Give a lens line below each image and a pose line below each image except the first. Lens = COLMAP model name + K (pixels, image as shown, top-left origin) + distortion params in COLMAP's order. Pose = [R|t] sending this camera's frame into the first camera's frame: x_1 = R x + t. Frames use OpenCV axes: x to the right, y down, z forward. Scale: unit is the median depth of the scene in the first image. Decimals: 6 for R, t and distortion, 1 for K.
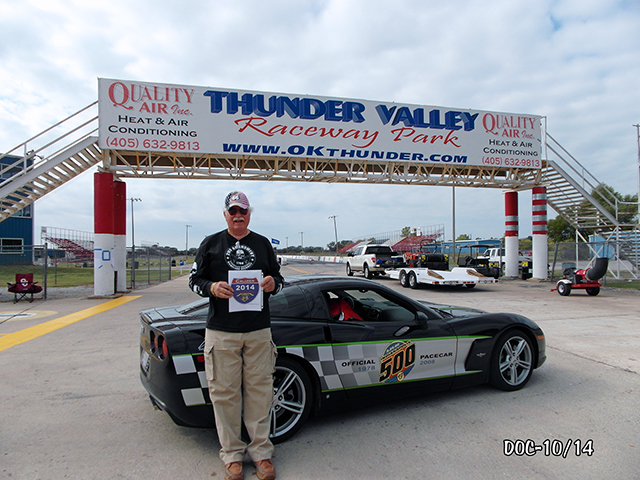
lens RADIAL K [[444.7, 0, 320.0], [0, 444.7, 240.0], [0, 0, 1]] dist [0.003269, -0.019495]
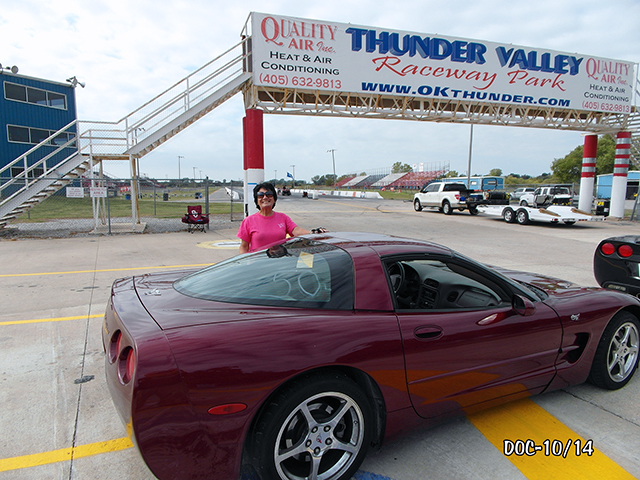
lens RADIAL K [[444.7, 0, 320.0], [0, 444.7, 240.0], [0, 0, 1]] dist [0.003269, -0.019495]
pose [[0.998854, 0.013114, 0.046019, -0.333139], [-0.019768, 0.988898, 0.147274, -0.004594], [-0.043577, -0.148015, 0.988025, -0.066076]]
